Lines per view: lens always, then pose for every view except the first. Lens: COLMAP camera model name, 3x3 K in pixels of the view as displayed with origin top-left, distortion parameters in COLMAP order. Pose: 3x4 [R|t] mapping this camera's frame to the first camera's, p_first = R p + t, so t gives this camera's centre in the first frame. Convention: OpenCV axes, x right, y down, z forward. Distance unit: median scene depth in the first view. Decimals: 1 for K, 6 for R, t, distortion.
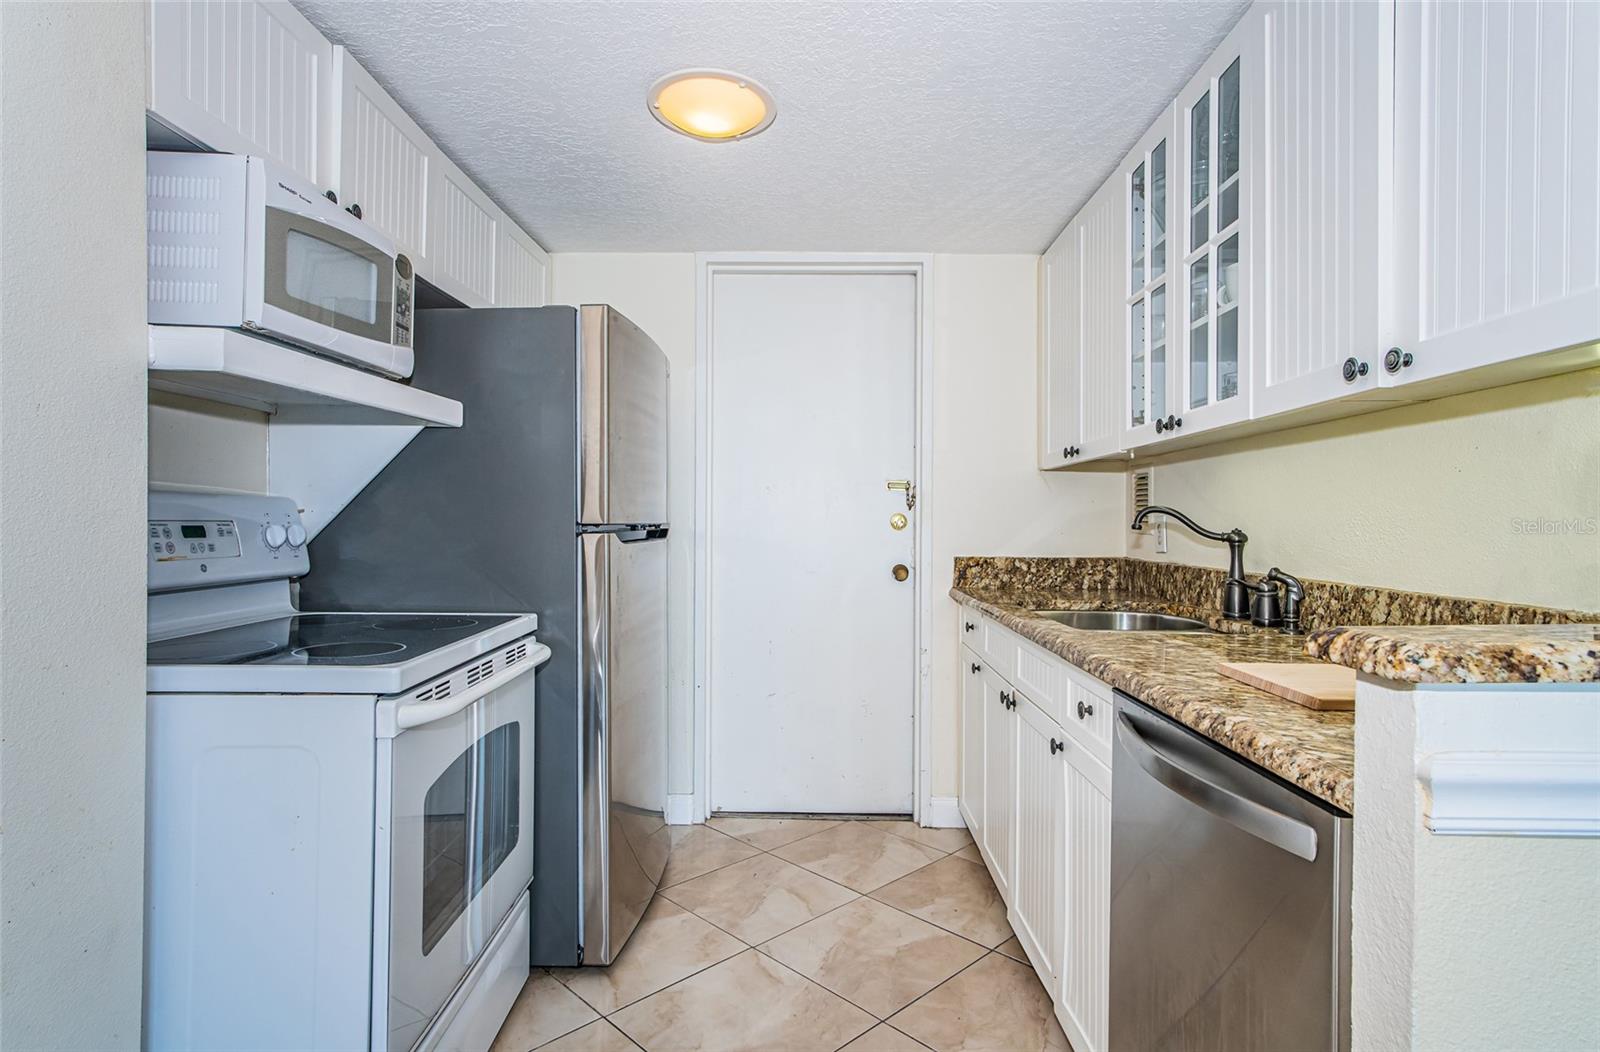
lens RADIAL K [[850.8, 0, 807.7], [0, 850.8, 514.6], [0, 0, 1]] dist [-0.003545, 0.002571]
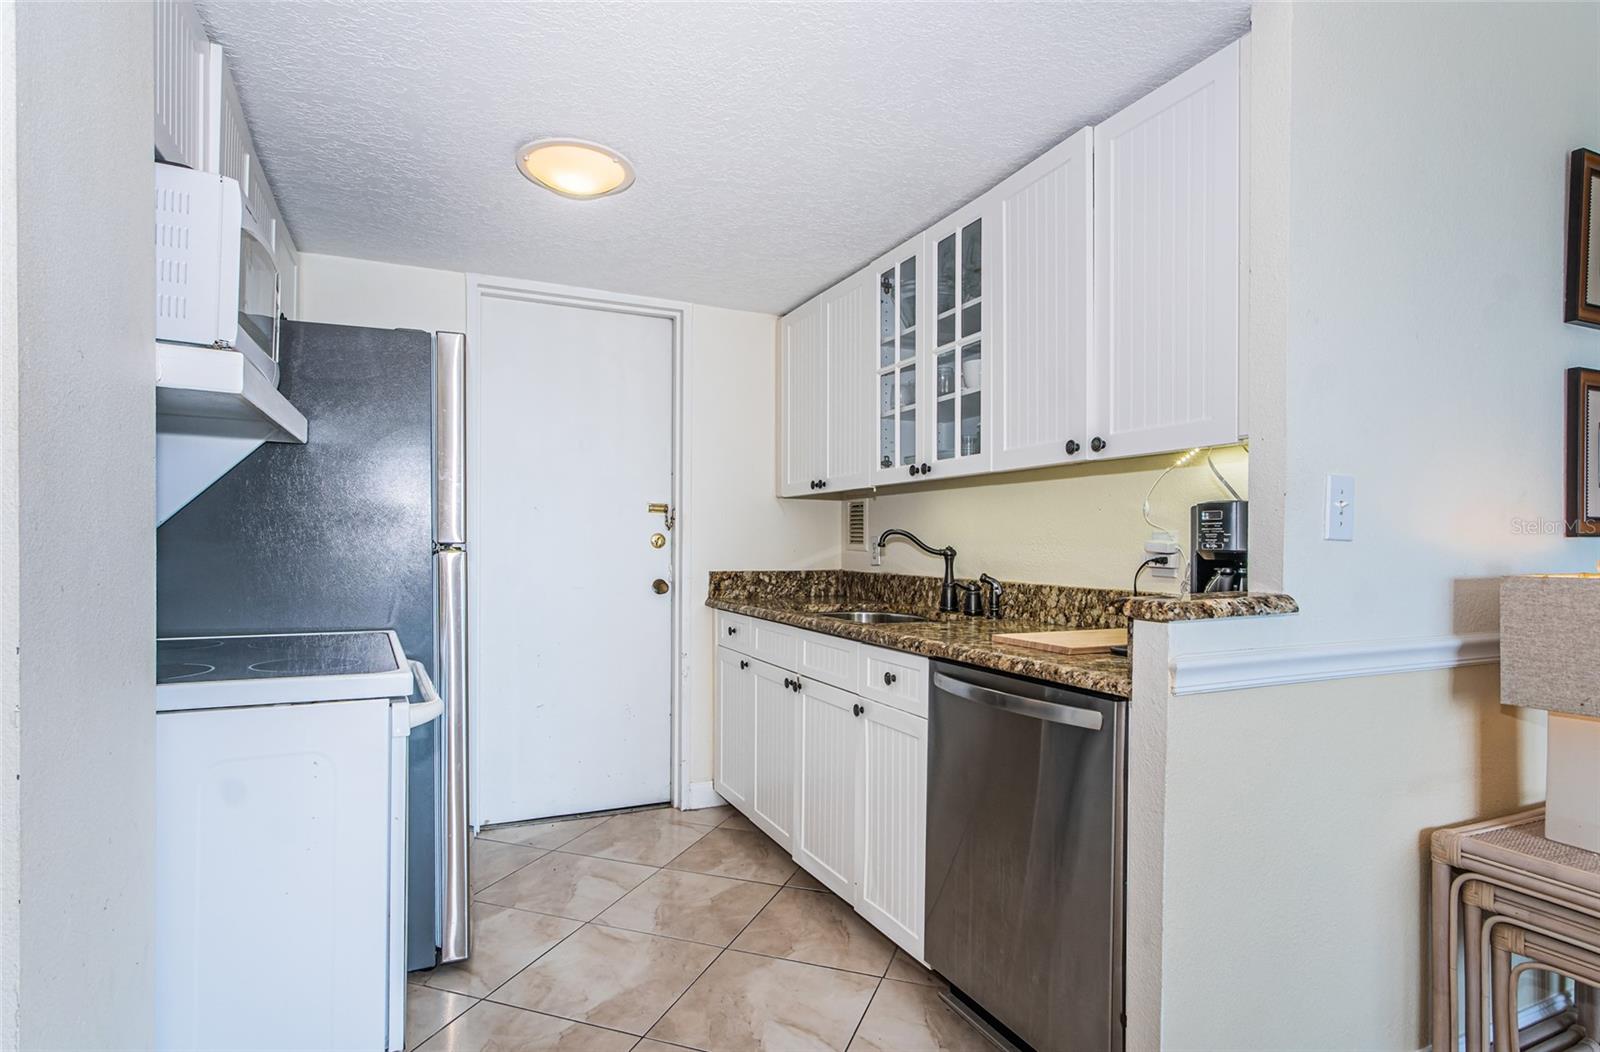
lens RADIAL K [[850.8, 0, 830.7], [0, 850.8, 538.3], [0, 0, 1]] dist [-0.003545, 0.002571]
pose [[0.890622, 0.002521, 0.454738, -0.300031], [-0.005056, 0.999978, 0.004359, -0.001203], [-0.454717, -0.006181, 0.890615, -0.139592]]
